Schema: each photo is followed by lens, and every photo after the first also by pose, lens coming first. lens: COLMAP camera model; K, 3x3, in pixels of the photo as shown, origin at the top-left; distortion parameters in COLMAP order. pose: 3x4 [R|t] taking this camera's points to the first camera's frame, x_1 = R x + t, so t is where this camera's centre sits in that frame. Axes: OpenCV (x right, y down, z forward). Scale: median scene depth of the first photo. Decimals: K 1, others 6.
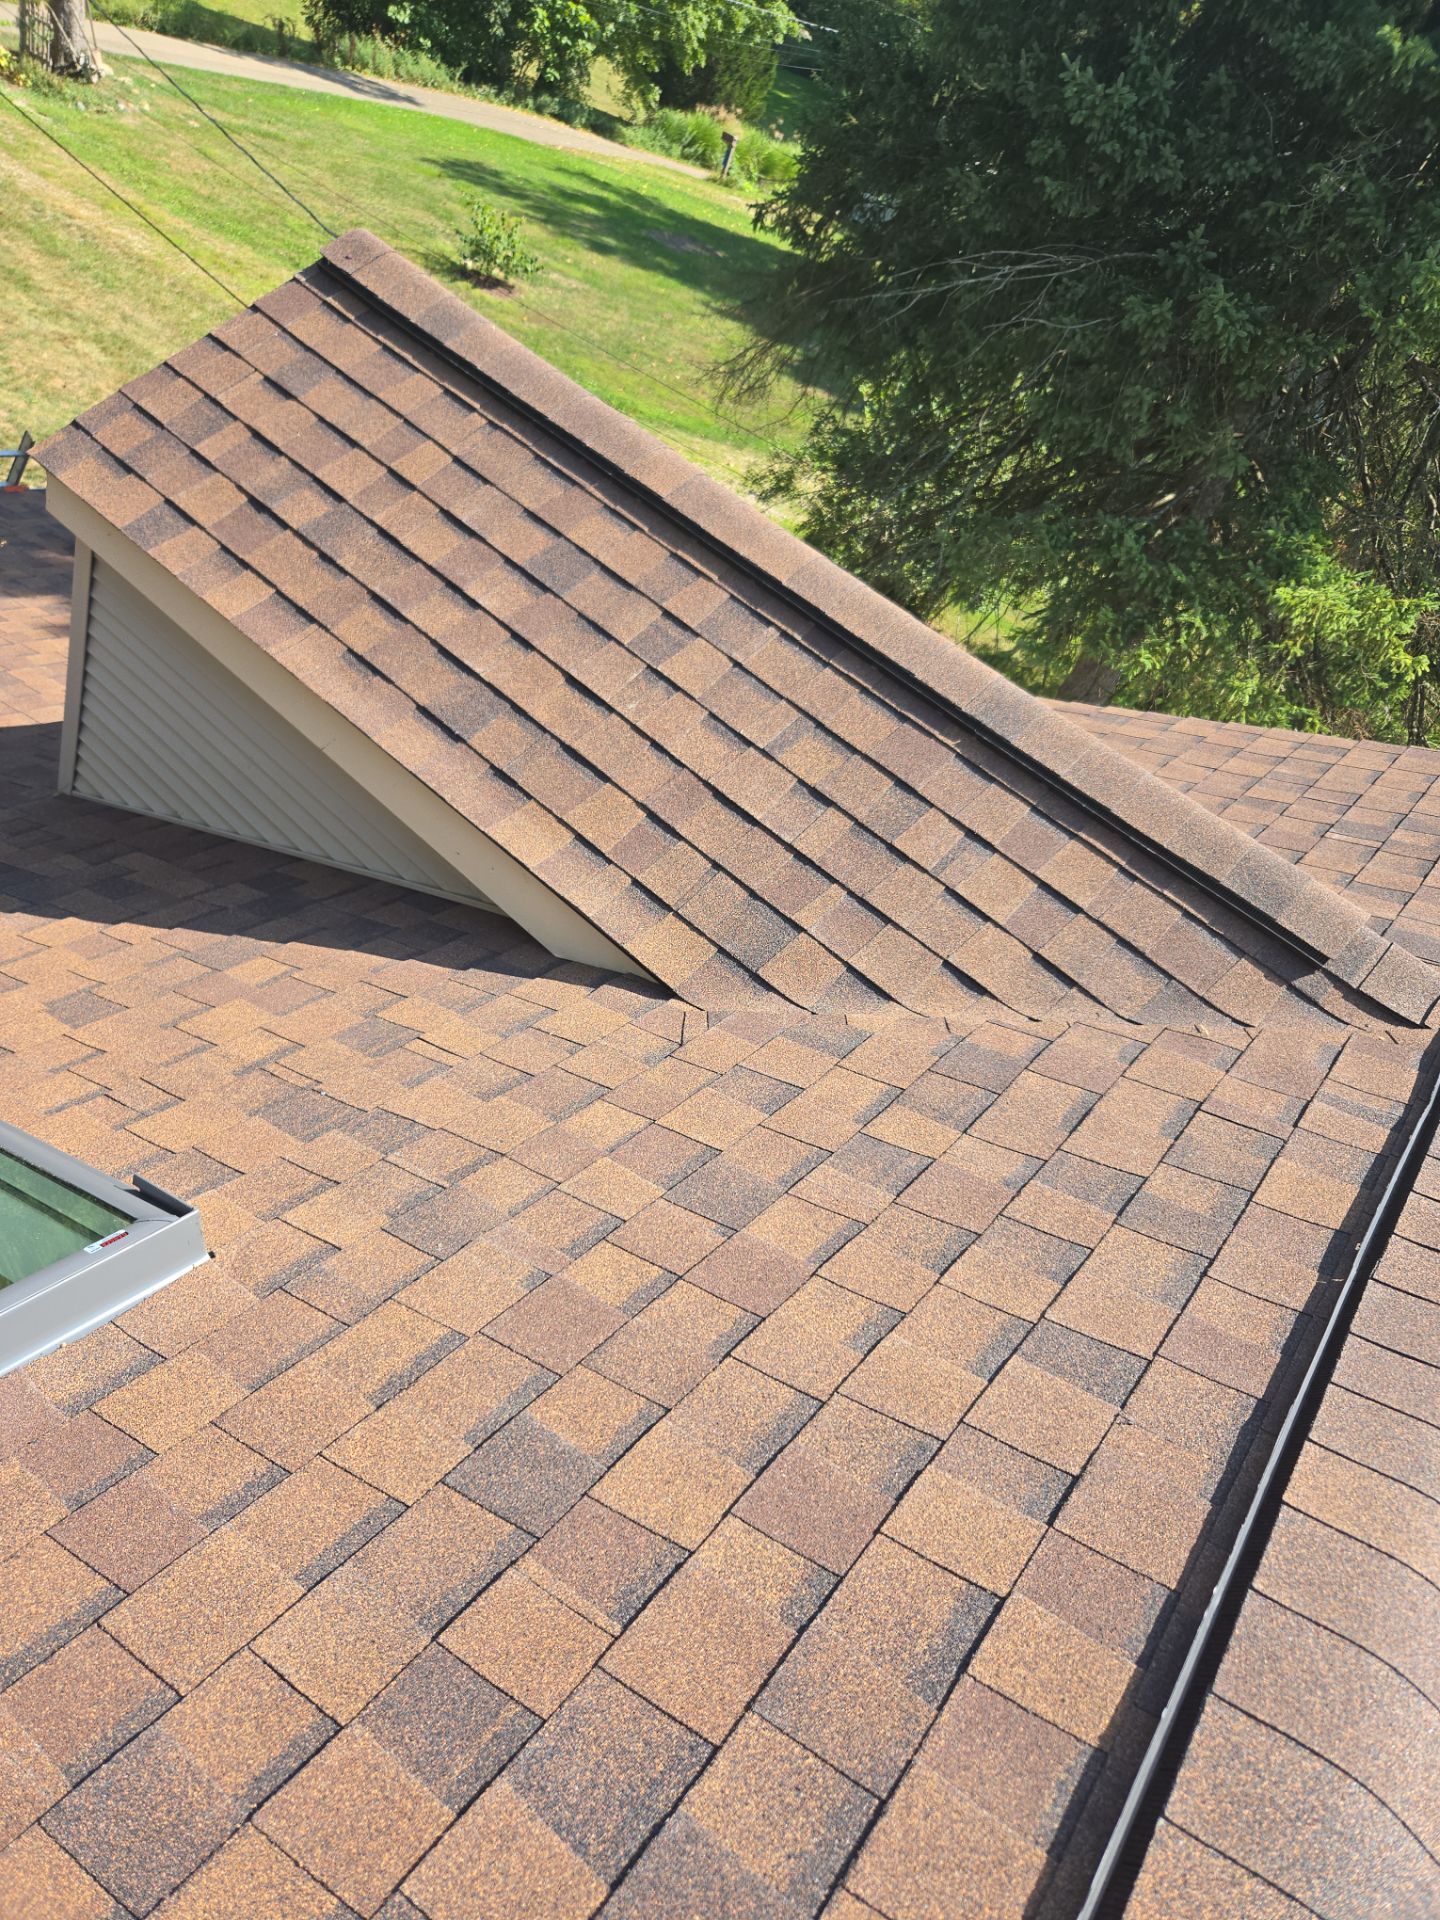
lens RADIAL K [[1299.5, 0, 715.1], [0, 1299.5, 962.3], [0, 0, 1]] dist [0.064588, -0.047915]
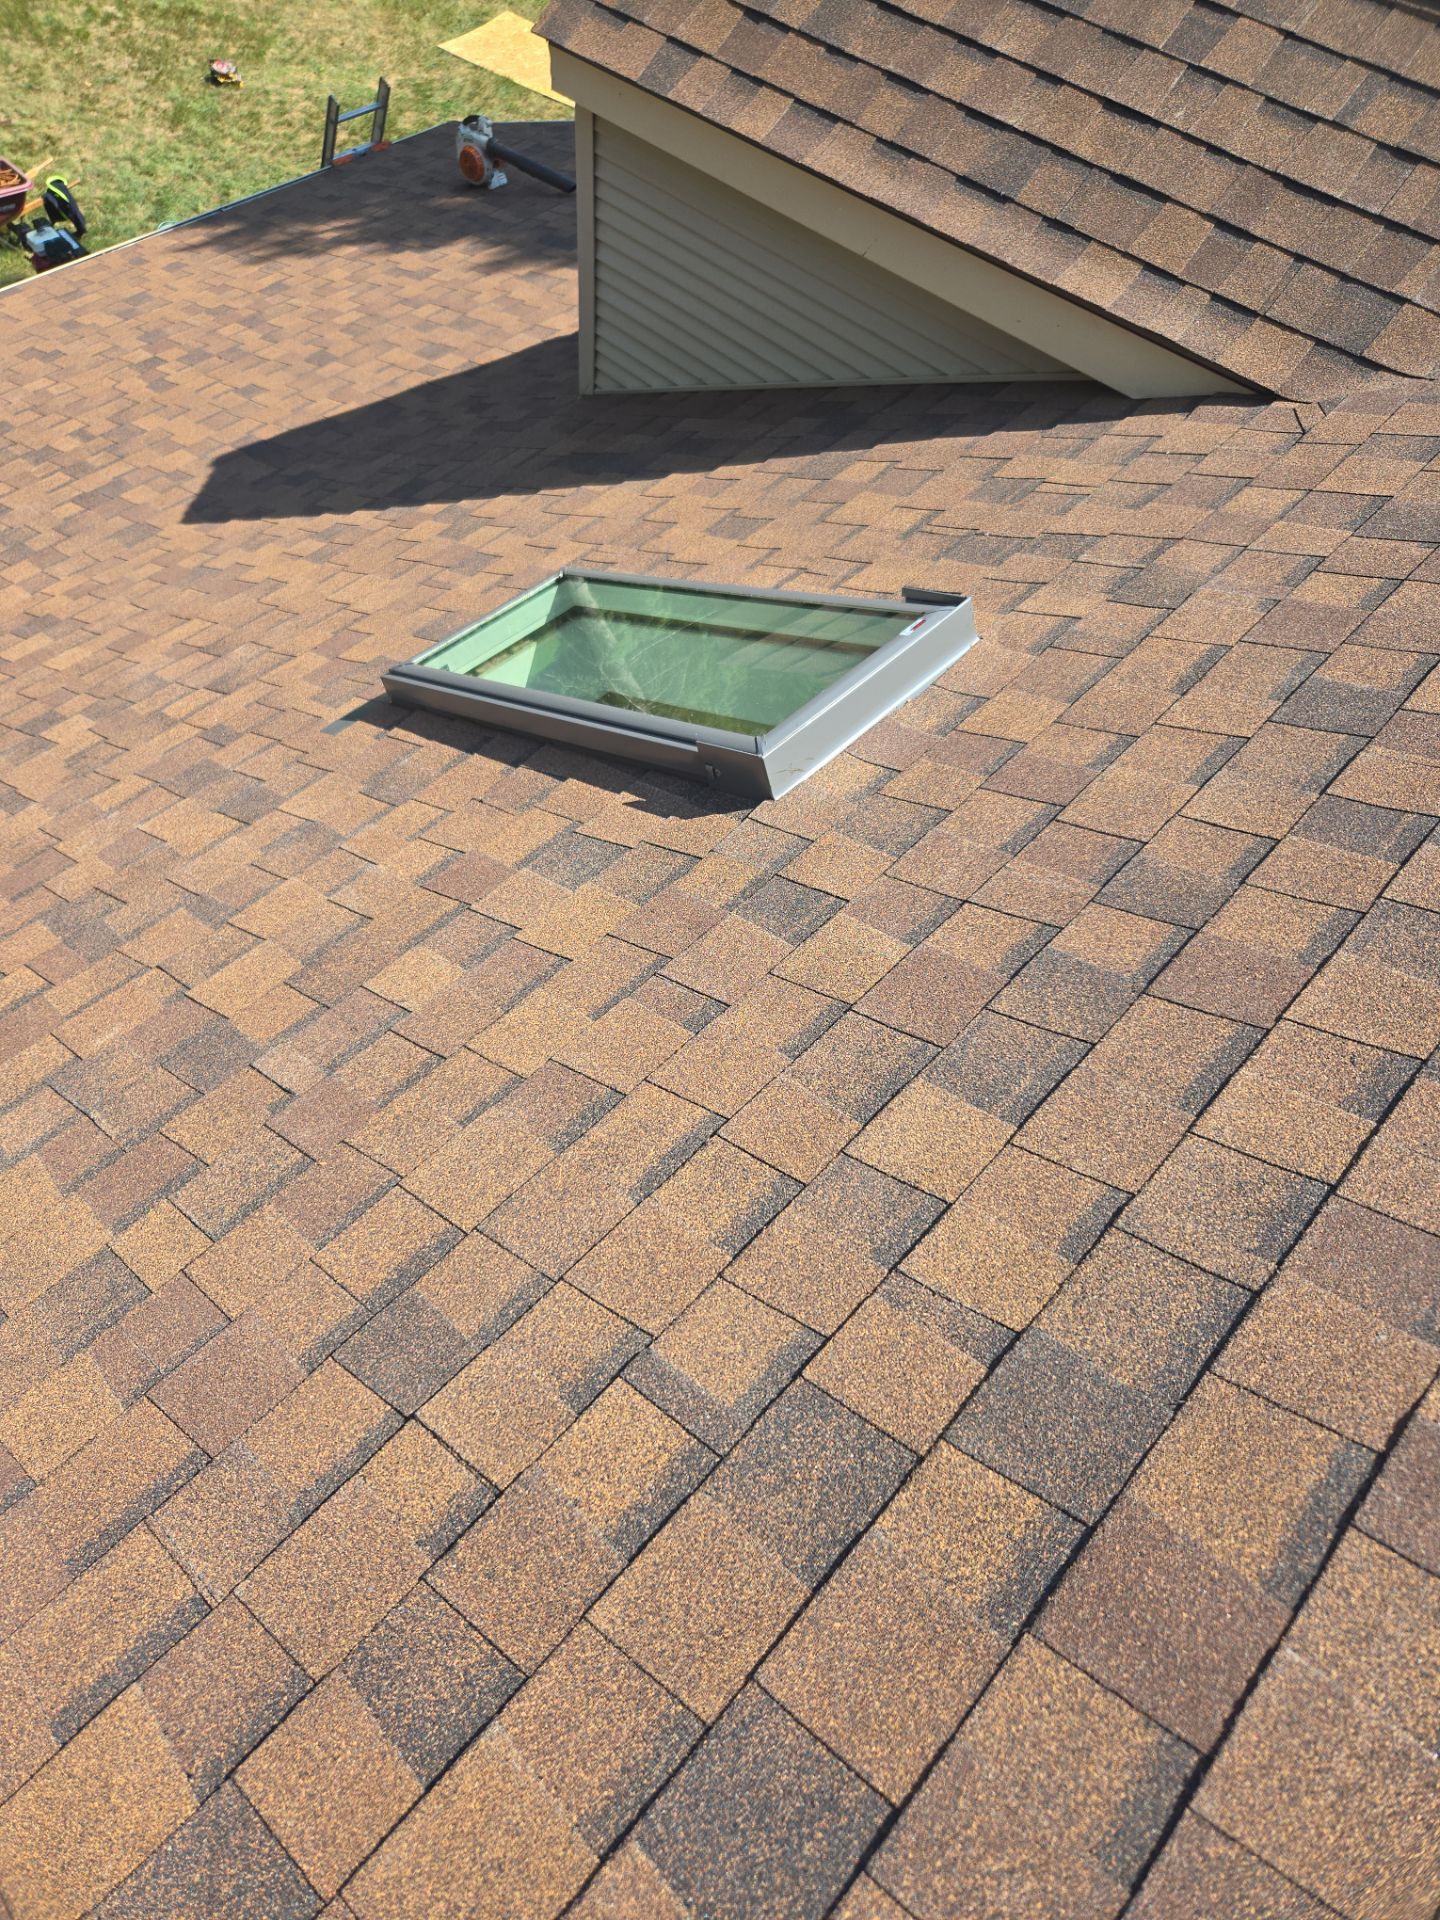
lens RADIAL K [[1299.5, 0, 715.1], [0, 1299.5, 962.3], [0, 0, 1]] dist [0.064588, -0.047915]
pose [[0.955643, -0.110737, -0.272917, -0.198336], [0.180107, 0.952899, 0.244018, 0.104907], [0.233040, -0.282348, 0.930576, -0.186283]]
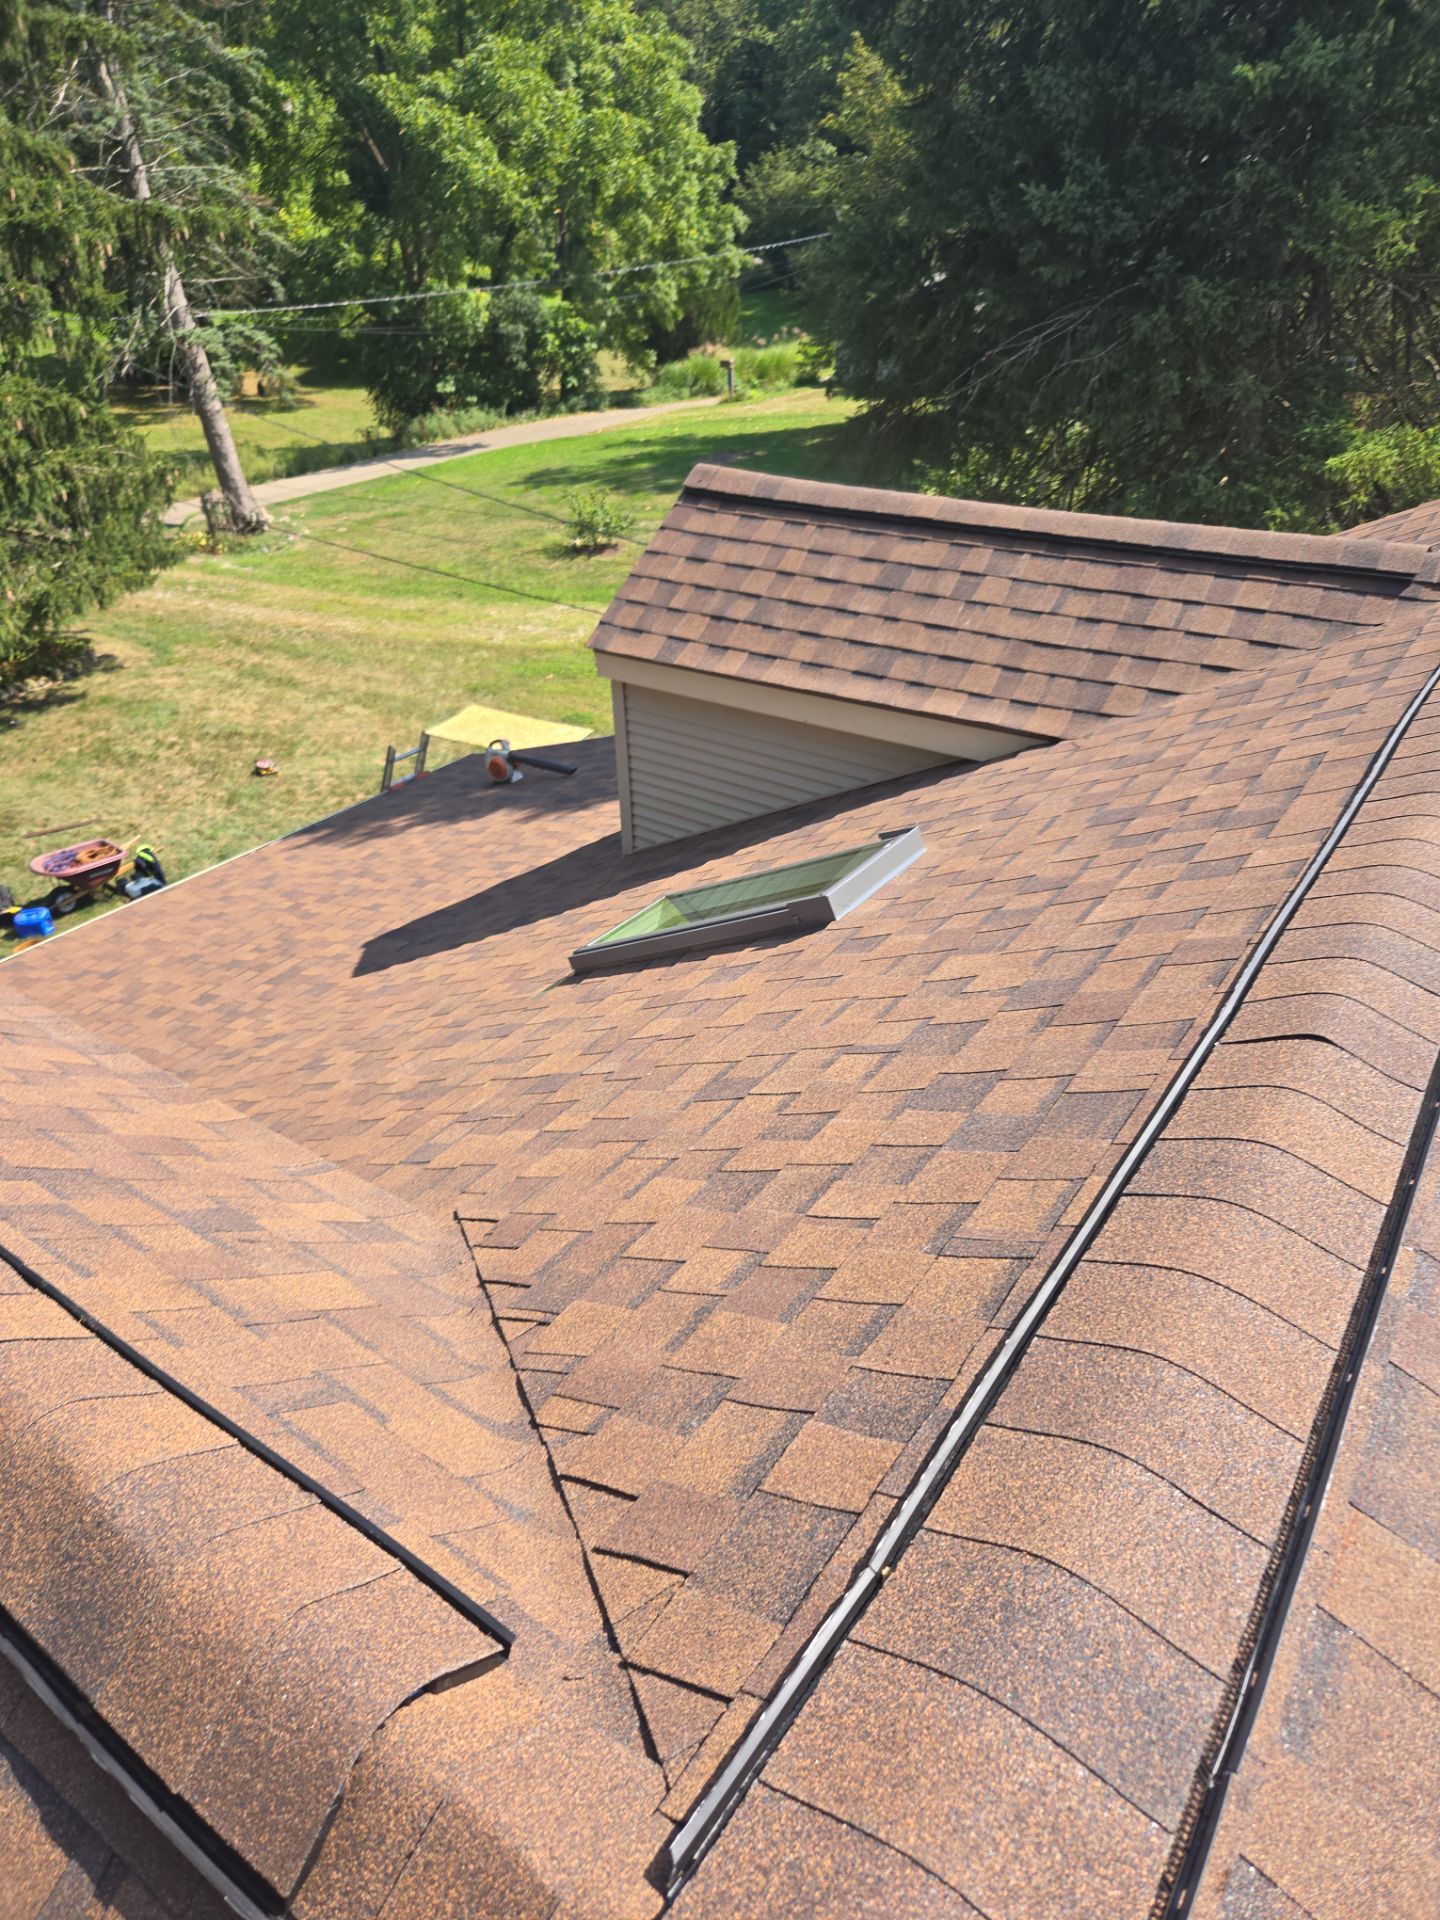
lens RADIAL K [[1245.8, 0, 777.3], [0, 1245.8, 968.2], [0, 0, 1]] dist [0.067353, -0.040932]
pose [[0.926113, -0.360442, -0.111339, -0.283055], [0.346652, 0.929526, -0.125754, 0.360211], [0.148820, 0.077866, 0.985794, -0.663676]]
